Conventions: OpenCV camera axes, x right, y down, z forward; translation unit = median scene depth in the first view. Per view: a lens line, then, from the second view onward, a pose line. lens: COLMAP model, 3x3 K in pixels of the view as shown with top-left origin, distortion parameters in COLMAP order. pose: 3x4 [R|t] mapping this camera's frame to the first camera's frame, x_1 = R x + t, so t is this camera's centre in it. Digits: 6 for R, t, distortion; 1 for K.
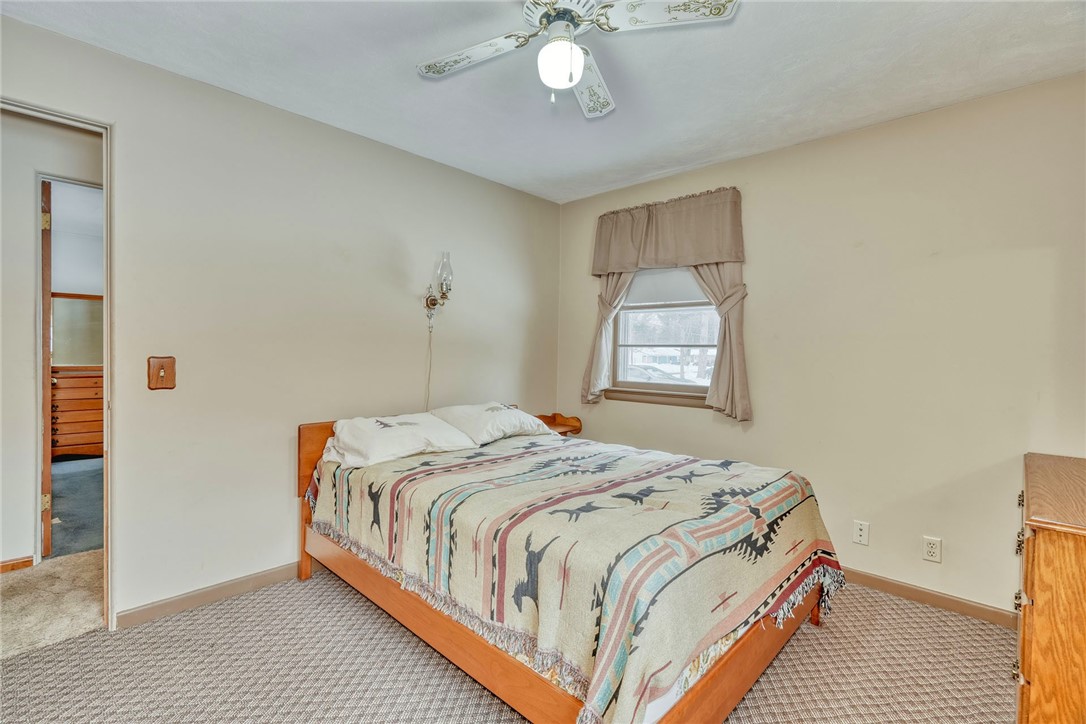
lens RADIAL K [[500.0, 0, 544.6], [0, 500.0, 360.2], [0, 0, 1]] dist [0.005452, 0.000048]
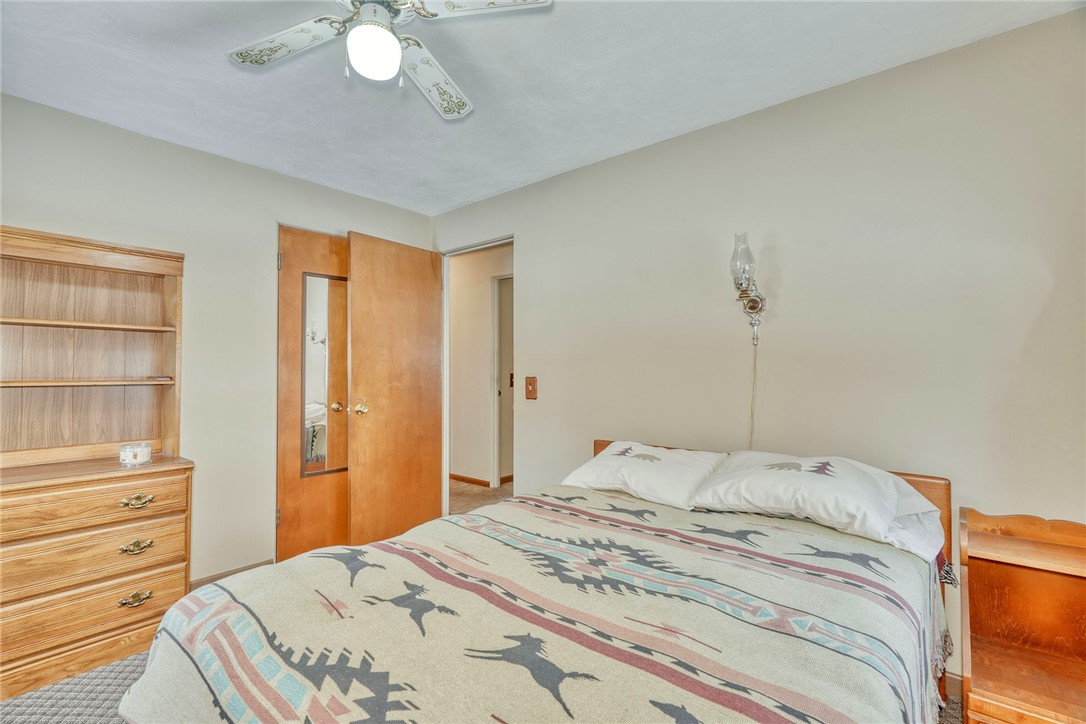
lens RADIAL K [[500.0, 0, 538.4], [0, 500.0, 361.8], [0, 0, 1]] dist [0.005452, 0.000048]
pose [[0.042642, -0.028187, -0.998693, 1.012501], [-0.020730, 0.999362, -0.029091, -0.012482], [0.998875, 0.021943, 0.042030, 1.390420]]
